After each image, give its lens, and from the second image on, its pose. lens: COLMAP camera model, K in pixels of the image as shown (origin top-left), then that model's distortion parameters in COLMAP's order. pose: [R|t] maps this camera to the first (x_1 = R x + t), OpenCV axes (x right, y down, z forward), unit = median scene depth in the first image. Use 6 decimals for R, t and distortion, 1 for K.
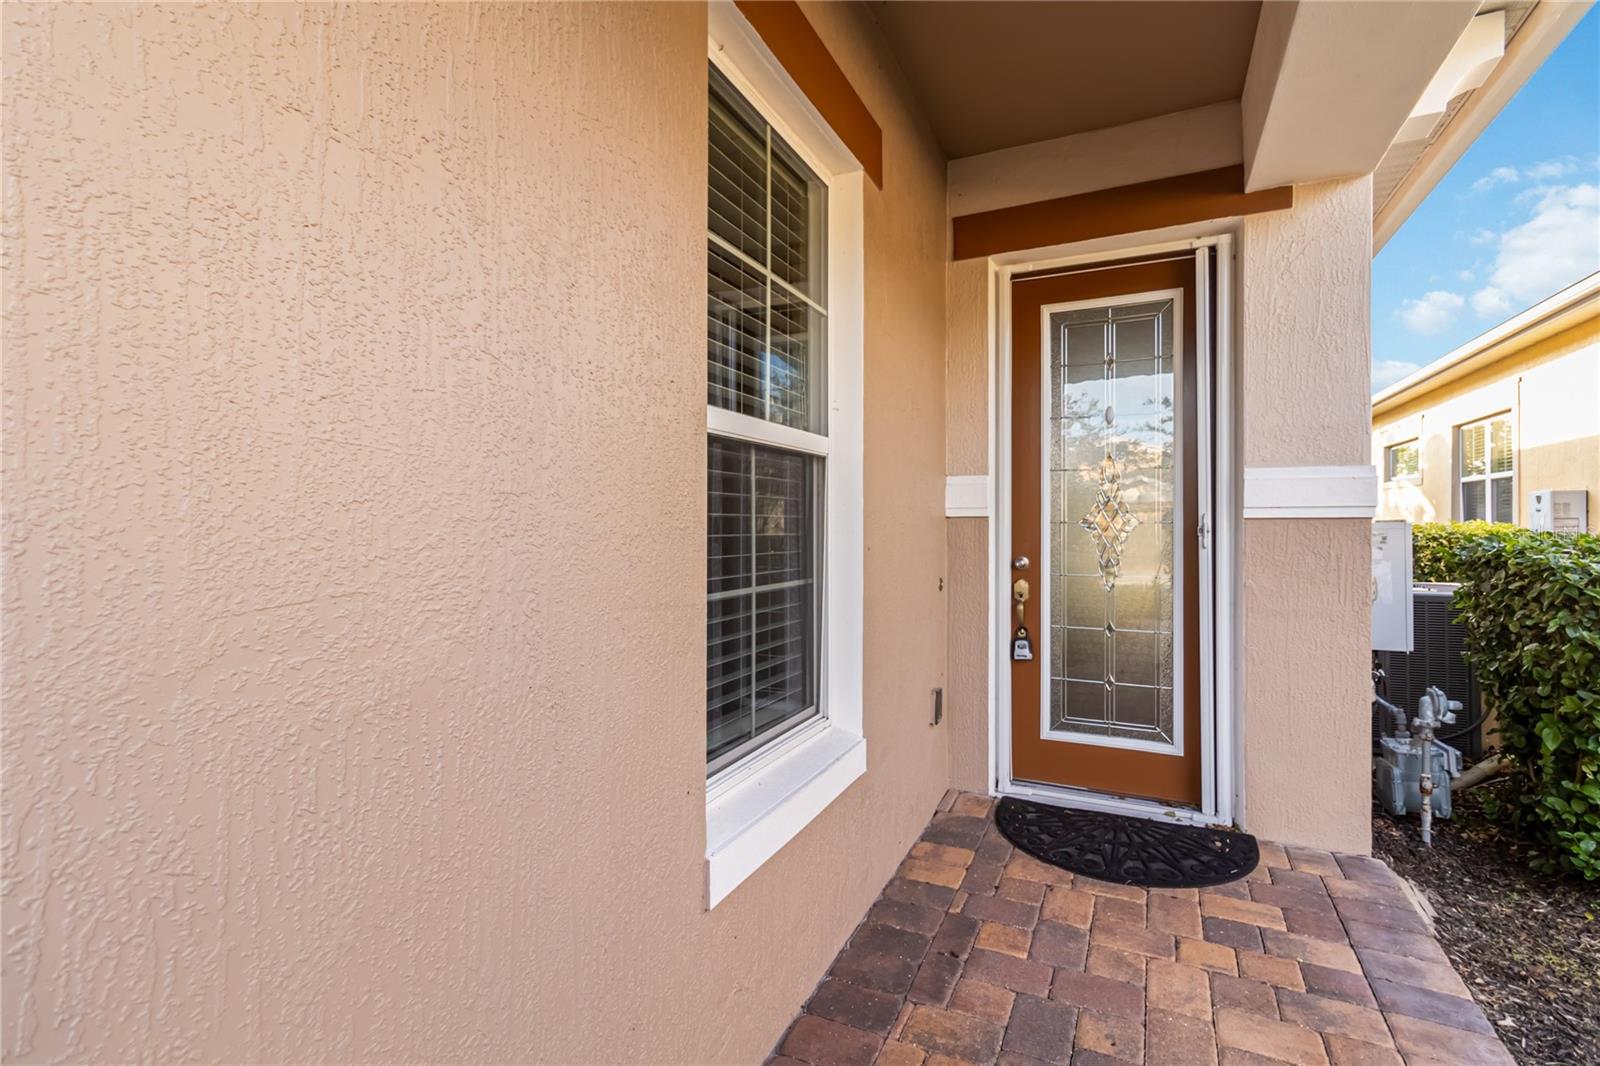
lens RADIAL K [[726.6, 0, 807.4], [0, 726.6, 519.9], [0, 0, 1]] dist [0.001700, 0.000608]
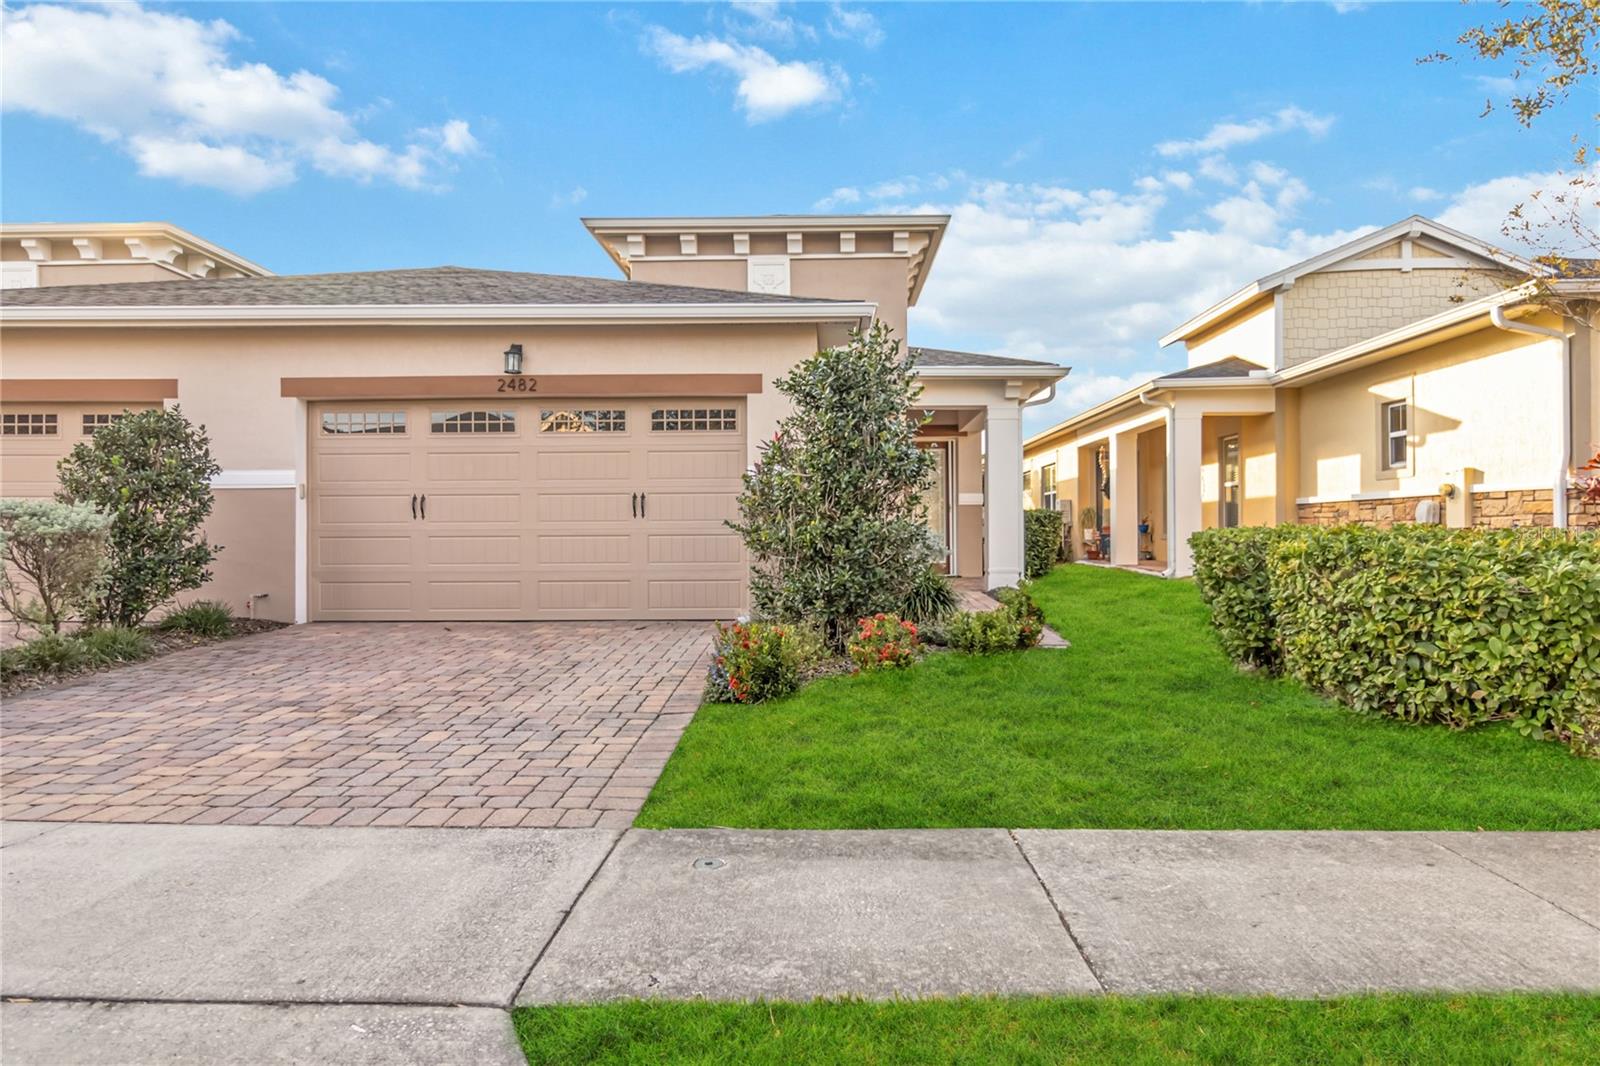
lens RADIAL K [[971.4, 0, 804.9], [0, 971.4, 523.5], [0, 0, 1]] dist [0.003031, -0.000126]
pose [[0.918704, 0.000150, 0.394947, -2.273130], [0.002346, 0.999980, -0.005837, 0.125628], [-0.394941, 0.006289, 0.918685, -3.558851]]
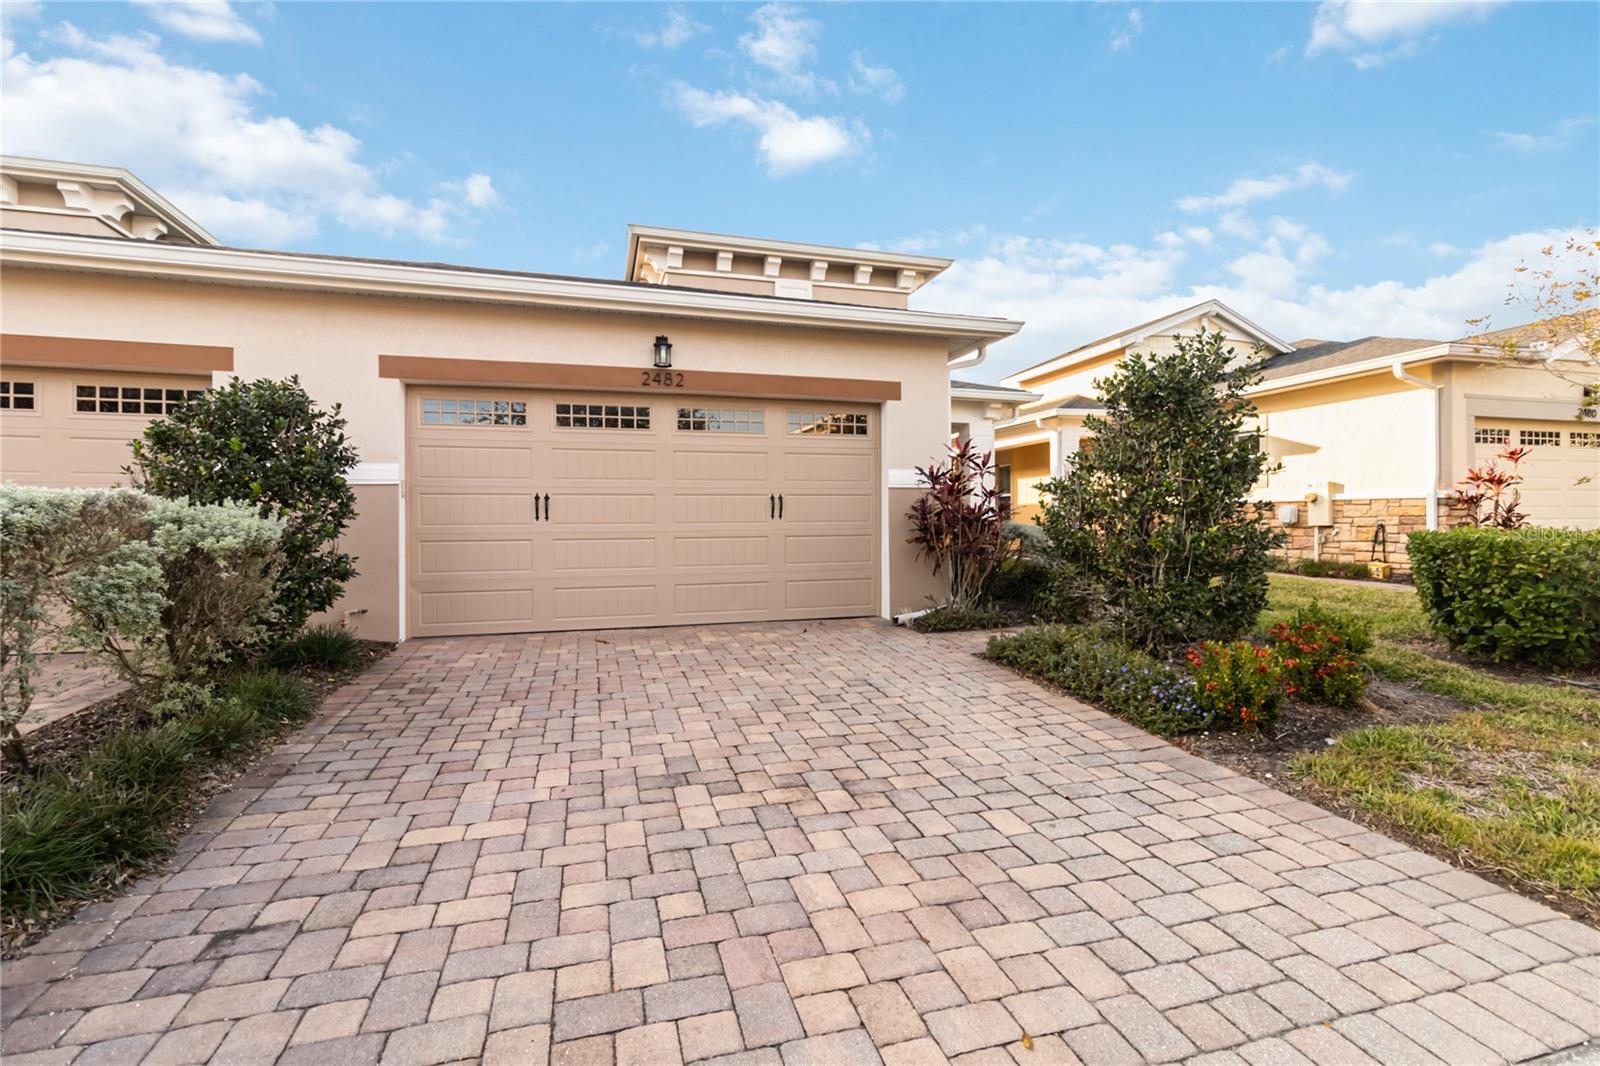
lens RADIAL K [[726.6, 0, 807.4], [0, 726.6, 519.9], [0, 0, 1]] dist [0.001700, 0.000608]
pose [[0.753956, -0.002913, 0.656919, -2.996900], [0.002572, 0.999996, 0.001483, 0.088315], [-0.656920, 0.000572, 0.753960, -2.321213]]
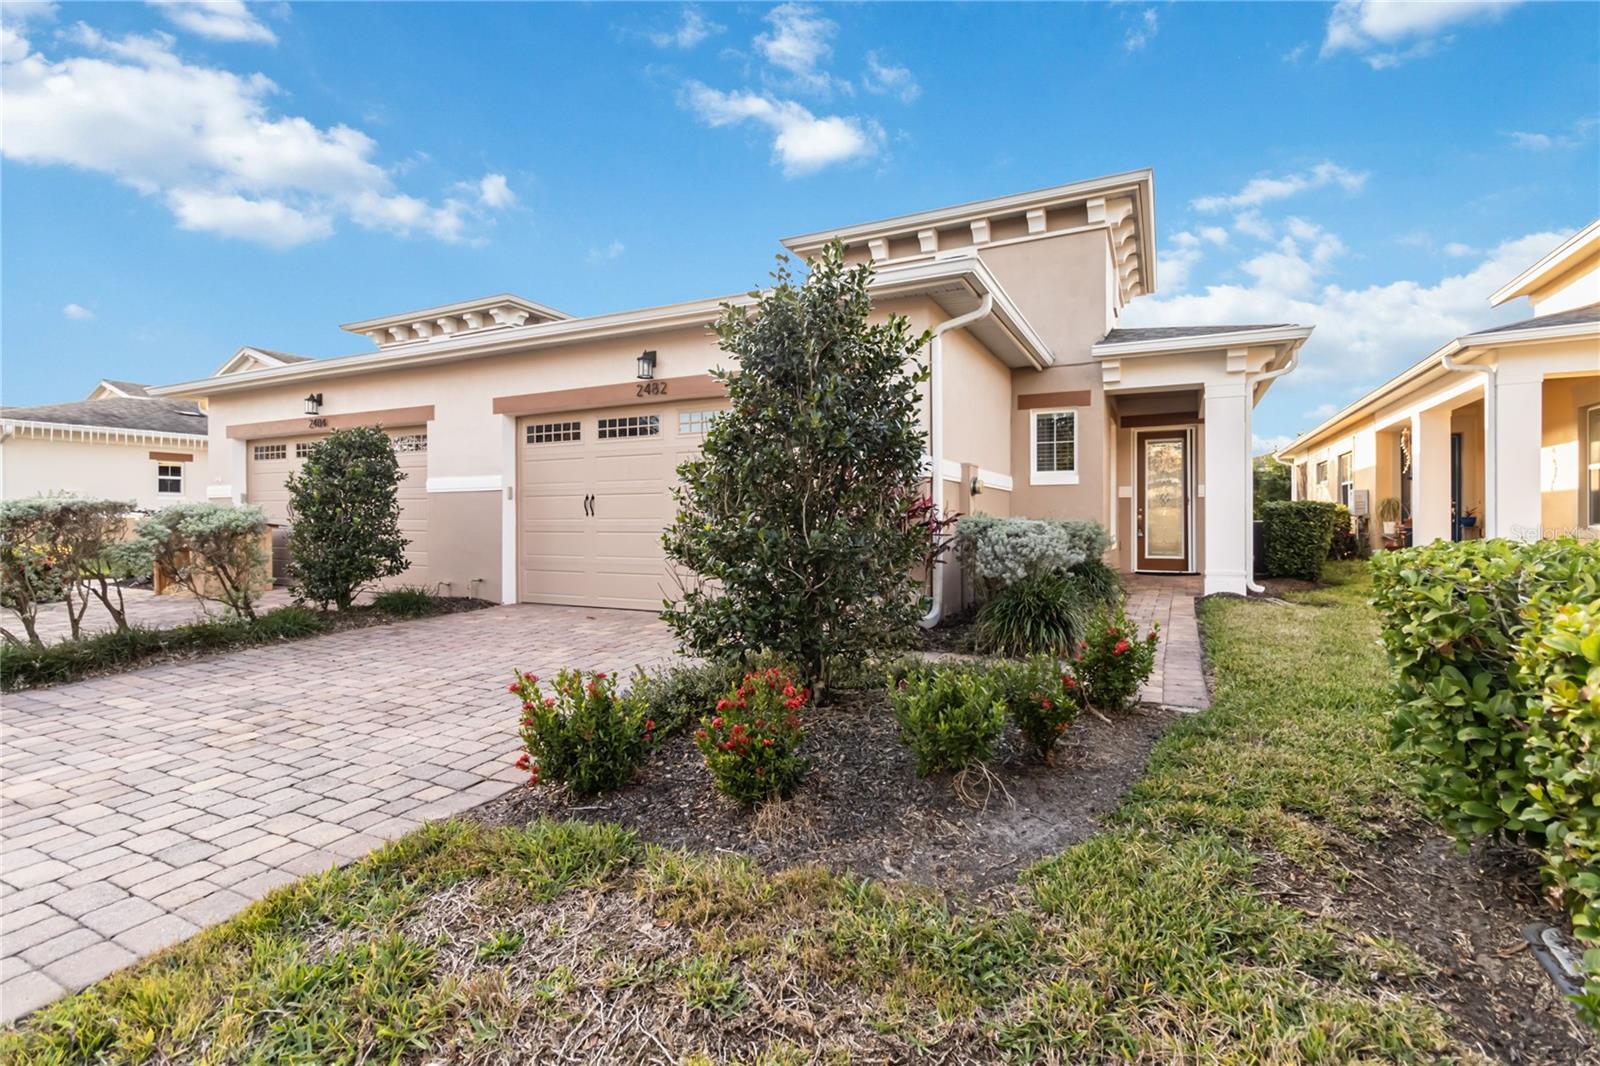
lens RADIAL K [[726.6, 0, 807.4], [0, 726.6, 519.9], [0, 0, 1]] dist [0.001700, 0.000608]
pose [[0.999558, -0.001502, -0.029688, -1.313029], [0.001578, 0.999996, 0.002541, 0.099377], [0.029684, -0.002587, 0.999556, -2.801117]]
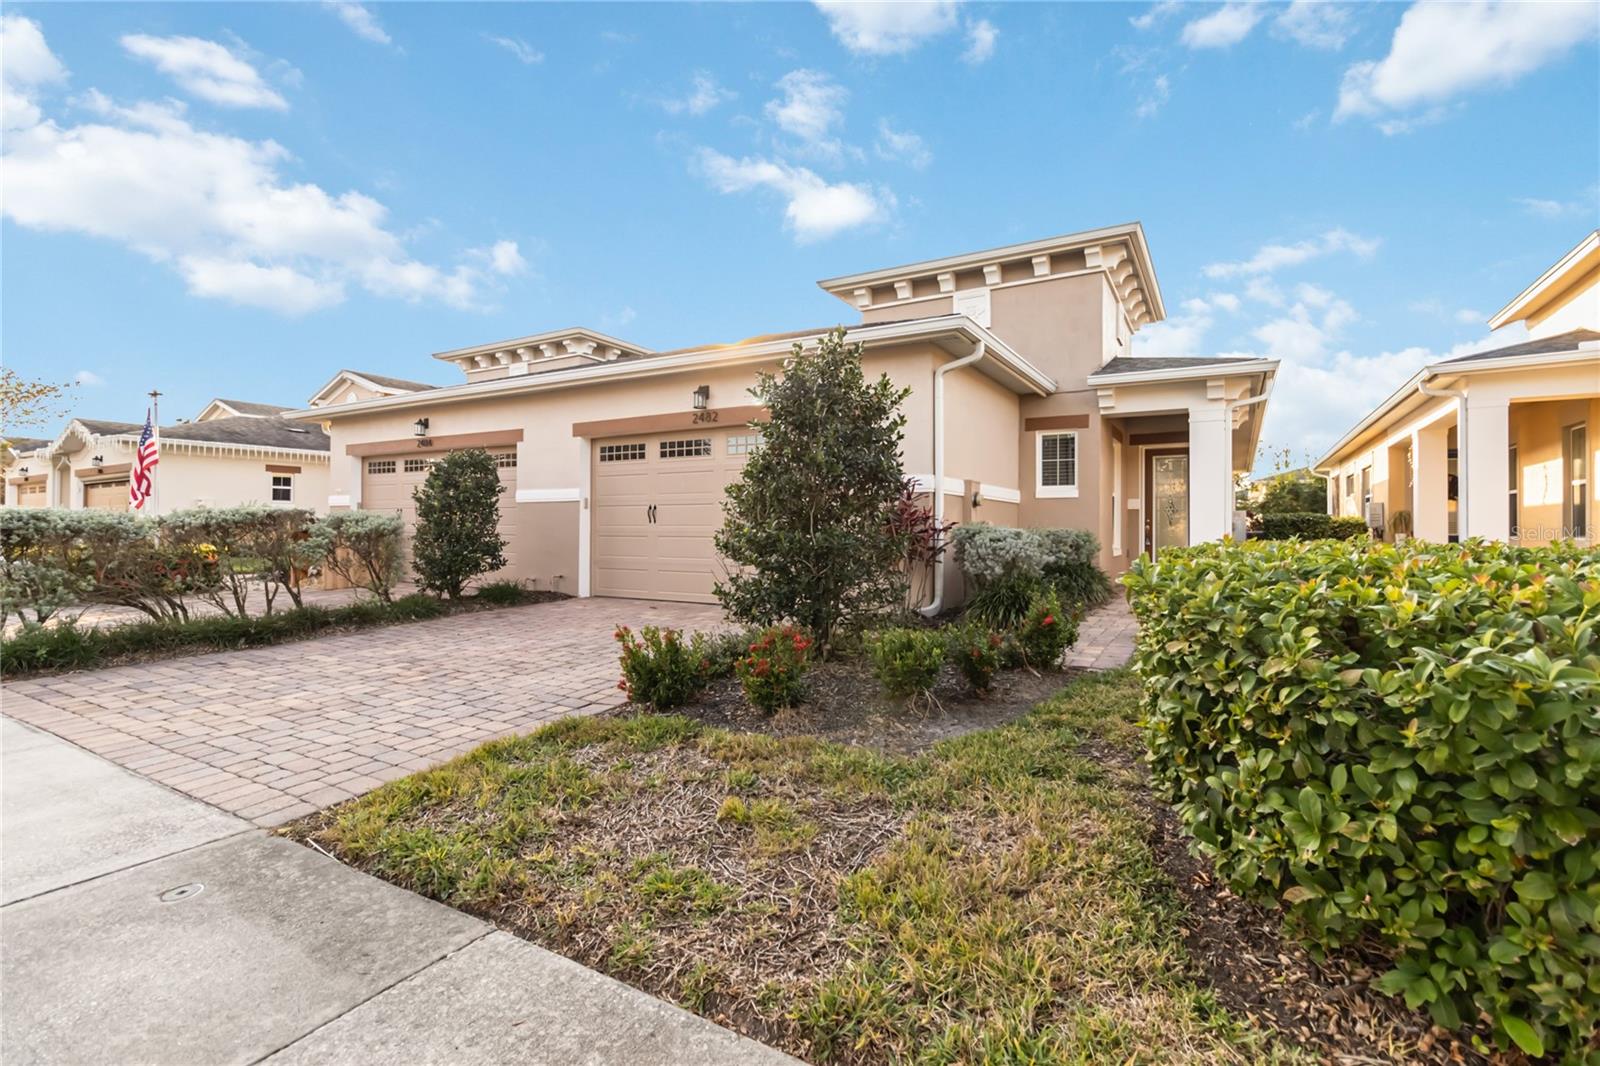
lens RADIAL K [[726.6, 0, 807.4], [0, 726.6, 519.9], [0, 0, 1]] dist [0.001700, 0.000608]
pose [[0.995464, 0.003798, -0.095059, -1.219347], [-0.004774, 0.999938, -0.010044, 0.105461], [0.095015, 0.010452, 0.995421, -3.237471]]
